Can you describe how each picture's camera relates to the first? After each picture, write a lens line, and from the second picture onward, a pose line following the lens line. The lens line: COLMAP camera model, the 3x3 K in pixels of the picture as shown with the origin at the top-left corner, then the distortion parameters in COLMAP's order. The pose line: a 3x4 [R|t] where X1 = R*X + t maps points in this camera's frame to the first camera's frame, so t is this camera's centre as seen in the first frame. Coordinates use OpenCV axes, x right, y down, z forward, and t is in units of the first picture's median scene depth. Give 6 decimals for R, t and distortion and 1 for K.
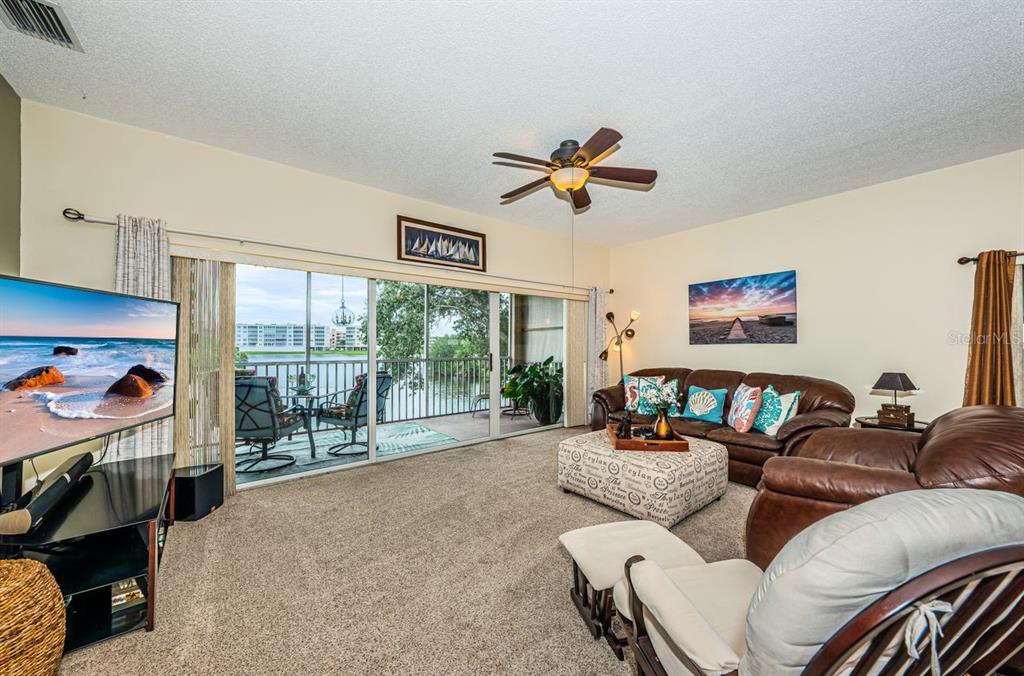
lens RADIAL K [[372.4, 0, 517.6], [0, 372.4, 344.5], [0, 0, 1]] dist [0.000150, 0.000136]
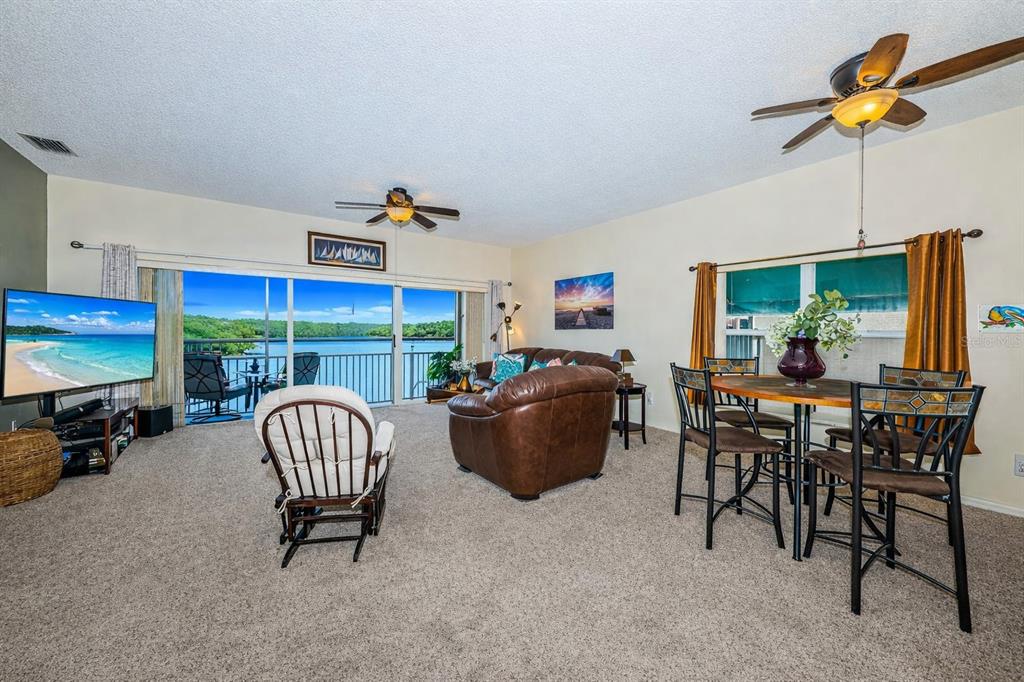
lens RADIAL K [[388.8, 0, 518.8], [0, 388.8, 331.4], [0, 0, 1]] dist [0.000835, -0.000037]
pose [[0.998269, 0.012241, -0.057523, 0.486158], [-0.012102, 0.999923, 0.002765, 0.005466], [0.057552, -0.002064, 0.998340, -0.343034]]
